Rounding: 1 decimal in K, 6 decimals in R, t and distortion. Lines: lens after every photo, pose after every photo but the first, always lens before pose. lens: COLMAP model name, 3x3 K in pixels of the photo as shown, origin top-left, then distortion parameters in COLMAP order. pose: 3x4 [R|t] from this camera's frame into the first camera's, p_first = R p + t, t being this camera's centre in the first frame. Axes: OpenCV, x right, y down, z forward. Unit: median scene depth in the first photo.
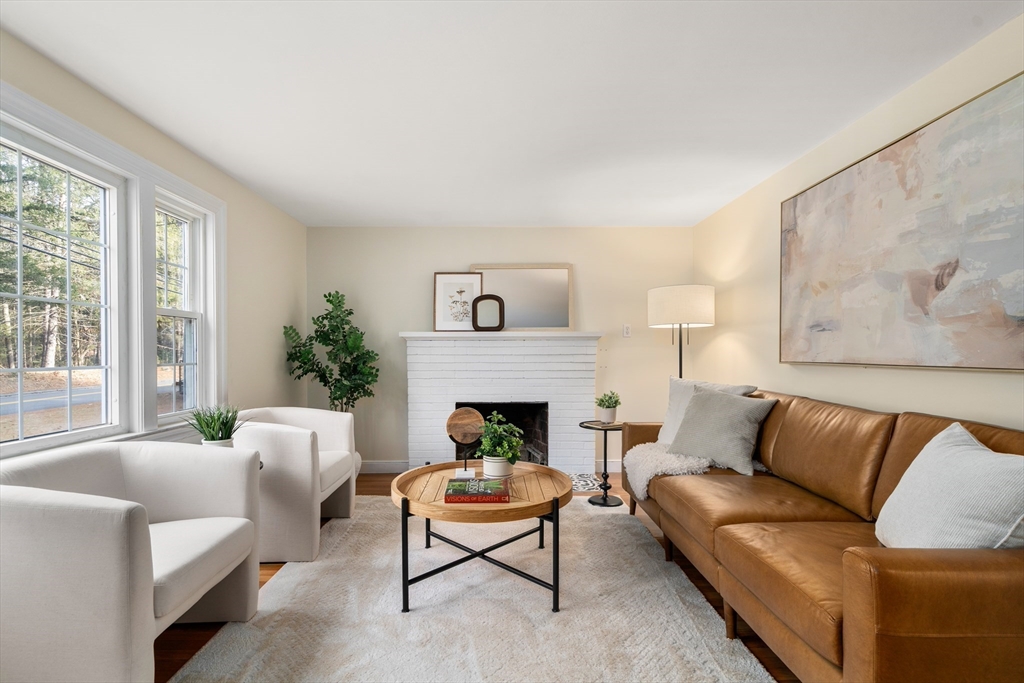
lens RADIAL K [[473.2, 0, 505.4], [0, 473.2, 360.3], [0, 0, 1]] dist [0.000292, 0.001257]
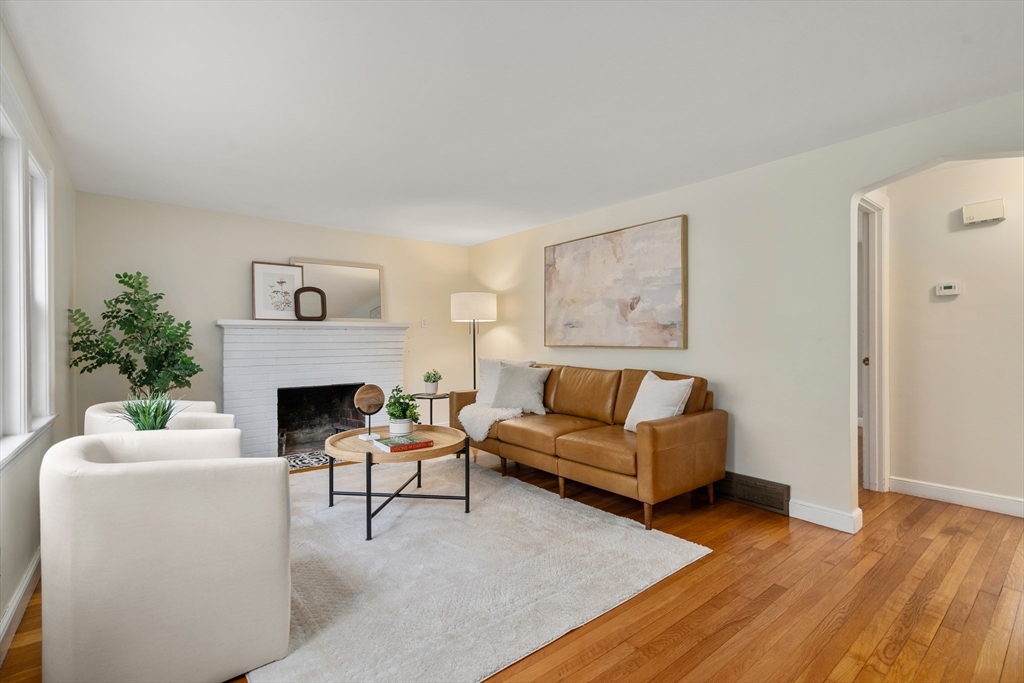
lens RADIAL K [[463.6, 0, 512.2], [0, 463.6, 343.1], [0, 0, 1]] dist [-0.001672, -0.000075]
pose [[0.789517, -0.005992, 0.613700, -0.512064], [0.011408, 0.999923, -0.004913, 0.000687], [-0.613623, 0.010880, 0.789524, -0.191032]]
